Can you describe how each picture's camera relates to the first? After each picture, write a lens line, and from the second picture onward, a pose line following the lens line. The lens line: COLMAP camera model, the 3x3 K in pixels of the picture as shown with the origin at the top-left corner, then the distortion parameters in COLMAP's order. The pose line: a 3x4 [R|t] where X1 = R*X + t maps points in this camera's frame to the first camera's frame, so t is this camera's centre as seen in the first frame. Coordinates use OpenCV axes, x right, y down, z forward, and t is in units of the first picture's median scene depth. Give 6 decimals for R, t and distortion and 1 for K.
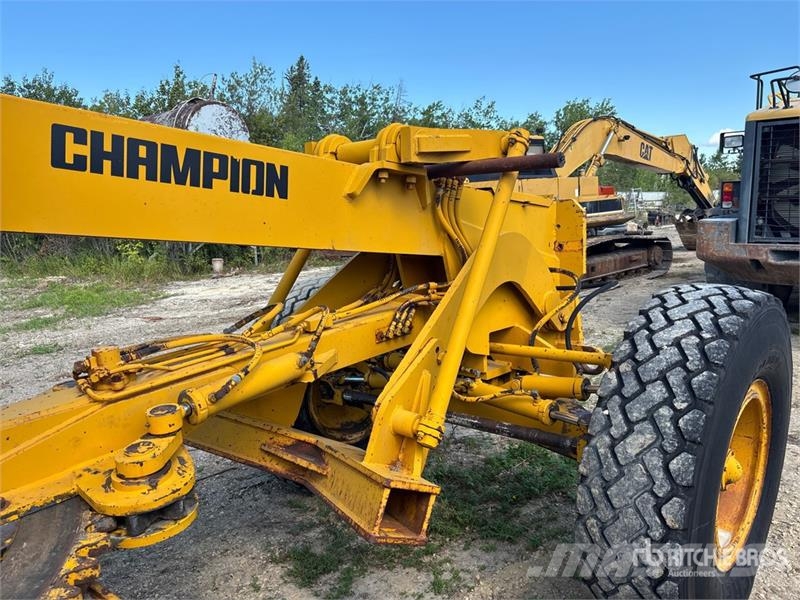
lens RADIAL K [[607.7, 0, 399.0], [0, 607.7, 293.4], [0, 0, 1]] dist [0.039129, -0.051181]
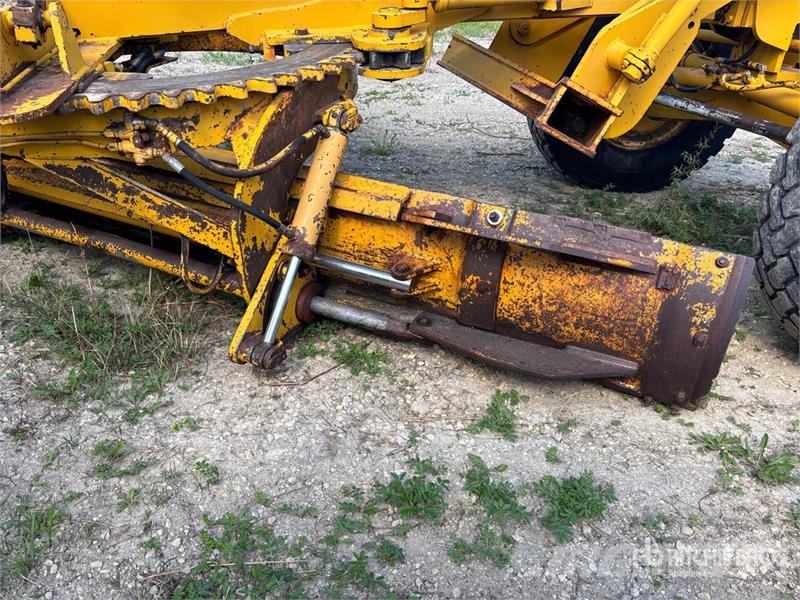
lens RADIAL K [[607.7, 0, 397.1], [0, 607.7, 300.4], [0, 0, 1]] dist [0.039129, -0.051181]
pose [[0.805509, 0.346540, -0.480692, 0.365564], [-0.151069, 0.904467, 0.398896, 0.239181], [0.573003, -0.248697, 0.780908, -0.151409]]
